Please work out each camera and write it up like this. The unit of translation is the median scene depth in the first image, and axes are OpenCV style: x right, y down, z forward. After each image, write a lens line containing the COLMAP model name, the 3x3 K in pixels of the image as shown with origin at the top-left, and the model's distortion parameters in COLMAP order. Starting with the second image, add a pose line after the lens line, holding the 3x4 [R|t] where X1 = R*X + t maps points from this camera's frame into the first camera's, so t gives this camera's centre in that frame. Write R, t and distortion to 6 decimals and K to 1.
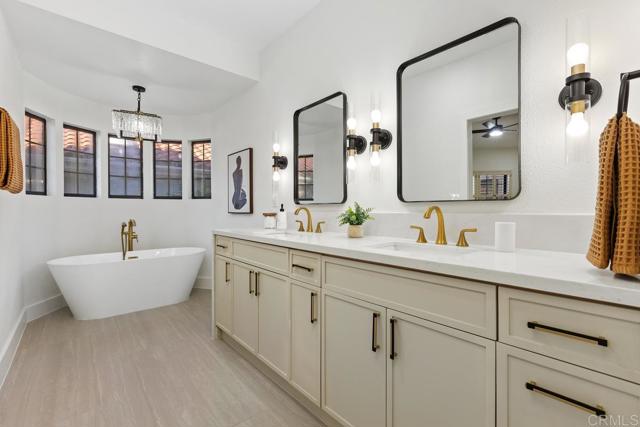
lens RADIAL K [[285.1, 0, 322.4], [0, 285.1, 208.8], [0, 0, 1]] dist [-0.002135, 0.000746]
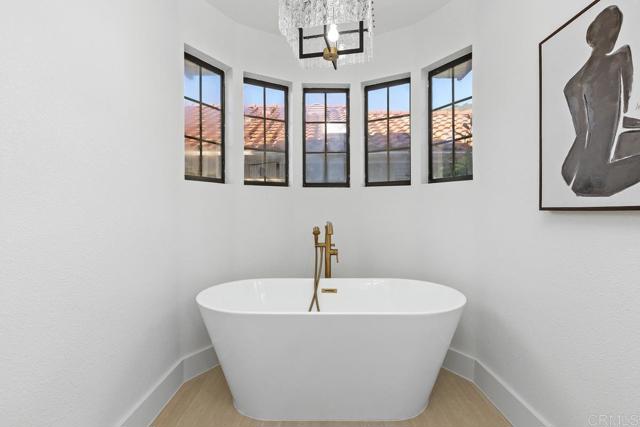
lens RADIAL K [[302.4, 0, 323.1], [0, 302.4, 209.9], [0, 0, 1]] dist [-0.006169, 0.000367]
pose [[0.743782, 0.000677, -0.668422, -0.268335], [-0.002970, 0.999993, -0.002292, 0.014303], [0.668415, 0.003690, 0.743779, 0.532340]]
